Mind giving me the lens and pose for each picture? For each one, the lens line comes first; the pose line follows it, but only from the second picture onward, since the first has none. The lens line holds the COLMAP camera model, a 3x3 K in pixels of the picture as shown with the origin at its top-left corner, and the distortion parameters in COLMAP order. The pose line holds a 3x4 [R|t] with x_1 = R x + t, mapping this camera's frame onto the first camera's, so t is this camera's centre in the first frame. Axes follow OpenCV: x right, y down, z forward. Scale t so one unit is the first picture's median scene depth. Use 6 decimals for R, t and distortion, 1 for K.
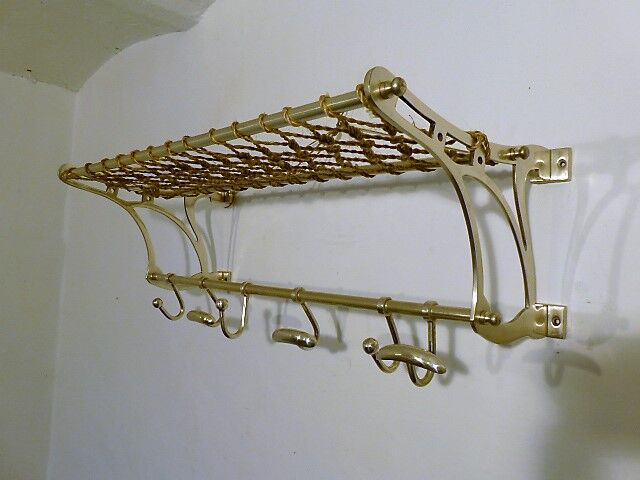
lens RADIAL K [[528.9, 0, 317.4], [0, 528.9, 245.3], [0, 0, 1]] dist [-0.003886, 0.006995]
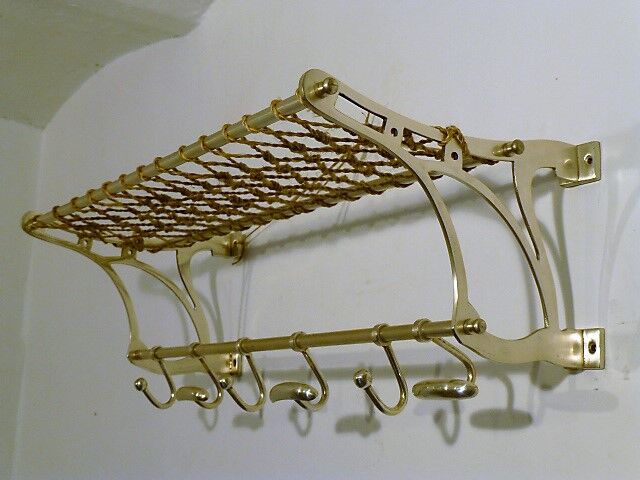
lens RADIAL K [[930.7, 0, 319.6], [0, 930.7, 242.1], [0, 0, 1]] dist [-0.104649, 0.000000]
pose [[0.990141, -0.052682, -0.129794, 0.183127], [0.033895, 0.989154, -0.142916, 0.141252], [0.135915, 0.137108, 0.981187, -0.403724]]
